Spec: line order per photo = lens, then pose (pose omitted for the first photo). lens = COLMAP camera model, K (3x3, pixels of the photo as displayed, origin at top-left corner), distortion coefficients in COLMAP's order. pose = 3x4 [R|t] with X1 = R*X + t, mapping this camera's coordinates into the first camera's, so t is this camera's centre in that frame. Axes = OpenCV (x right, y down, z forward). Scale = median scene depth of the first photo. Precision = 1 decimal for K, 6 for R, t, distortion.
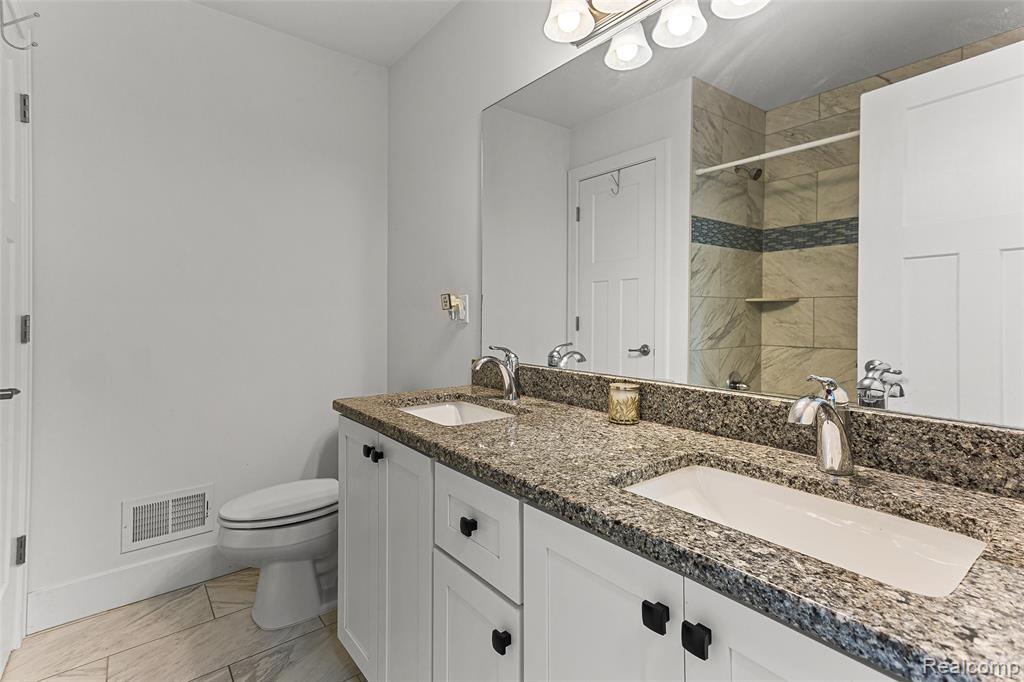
lens RADIAL K [[481.4, 0, 505.8], [0, 481.4, 322.2], [0, 0, 1]] dist [0.019747, -0.000800]
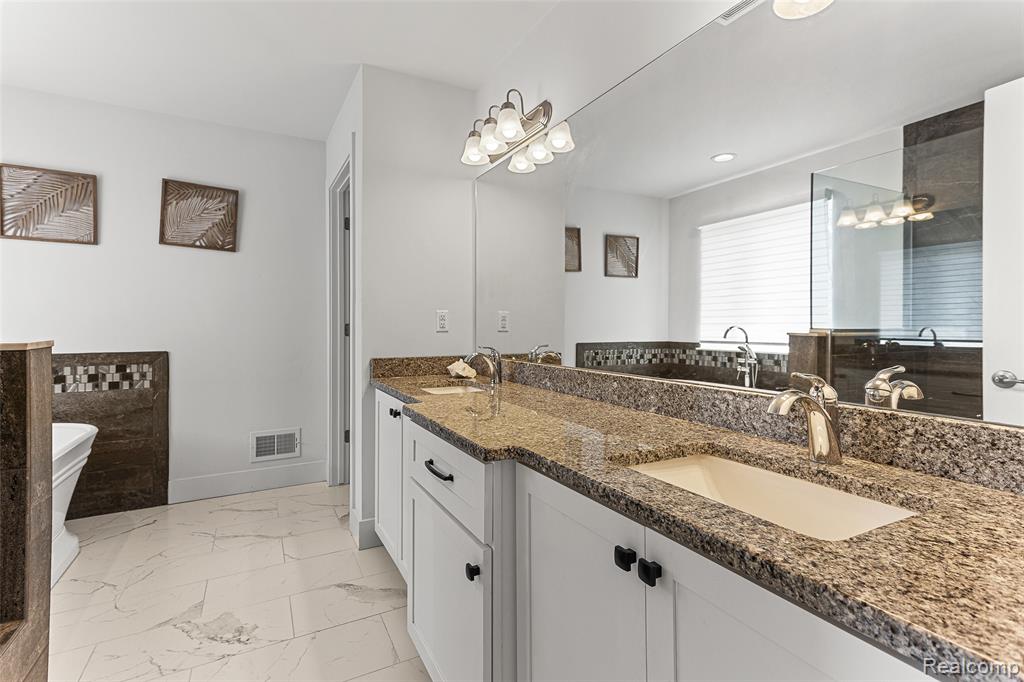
lens RADIAL K [[481.4, 0, 512.5], [0, 481.4, 333.9], [0, 0, 1]] dist [0.019747, -0.000800]
pose [[0.985390, -0.003959, -0.170265, 0.213859], [0.005672, 0.999938, 0.009579, 0.003782], [0.170217, -0.010405, 0.985352, -0.267378]]
